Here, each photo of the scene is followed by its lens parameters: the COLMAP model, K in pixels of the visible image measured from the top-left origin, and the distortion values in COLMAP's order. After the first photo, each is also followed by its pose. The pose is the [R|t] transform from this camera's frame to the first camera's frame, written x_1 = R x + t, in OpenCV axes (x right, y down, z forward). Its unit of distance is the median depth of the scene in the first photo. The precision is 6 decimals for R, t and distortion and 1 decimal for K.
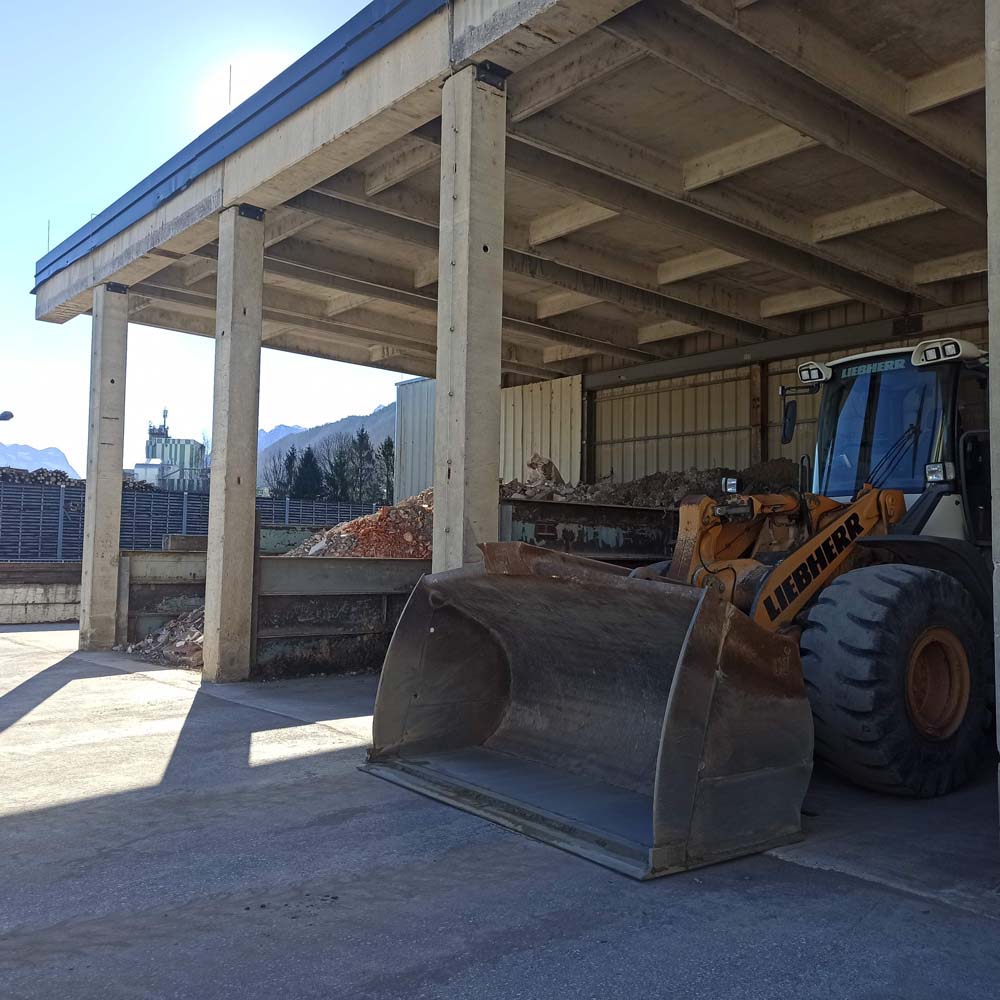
lens RADIAL K [[1004.3, 0, 500.0], [0, 1004.3, 500.0], [0, 0, 1]] dist [0.121628, -0.180792]
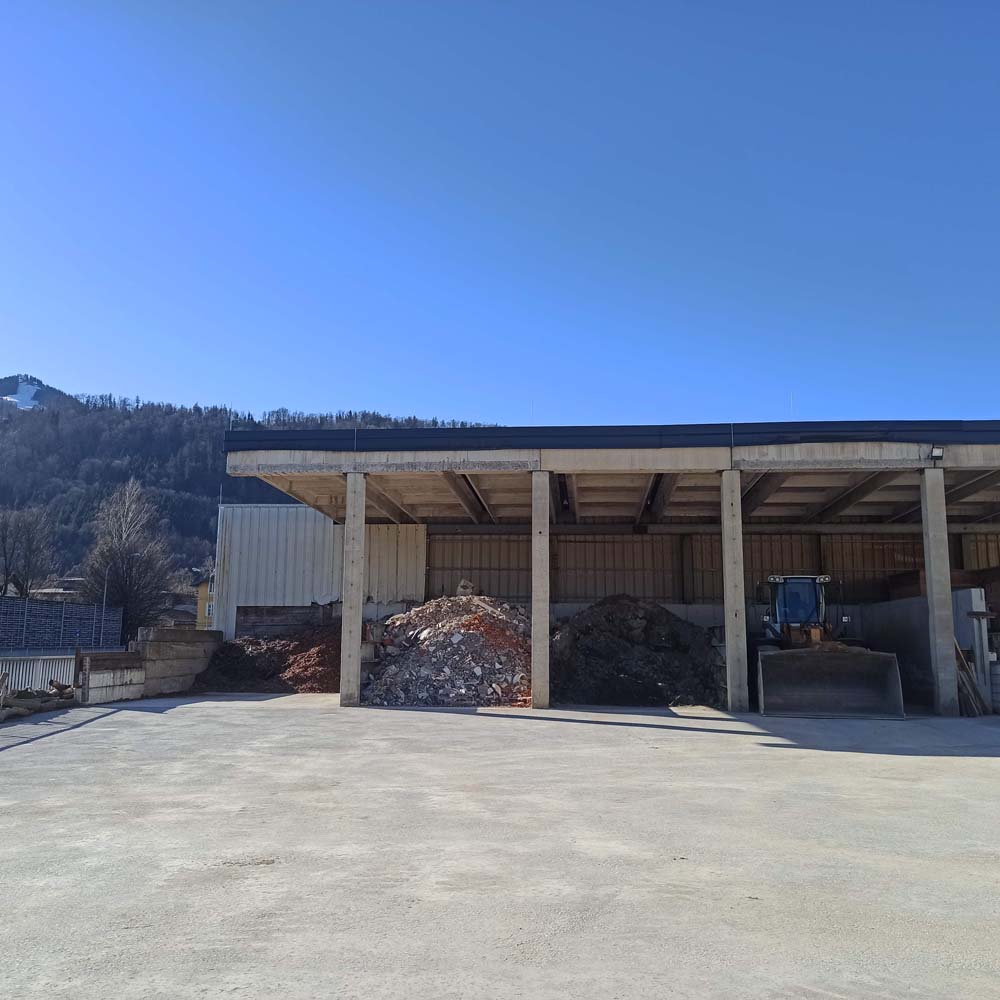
lens RADIAL K [[1004.3, 0, 500.0], [0, 1004.3, 500.0], [0, 0, 1]] dist [0.121628, -0.180792]
pose [[0.712161, 0.095370, 0.695508, -0.957041], [-0.041860, 0.994735, -0.093539, -0.020734], [-0.700767, 0.037501, 0.712404, -0.206758]]
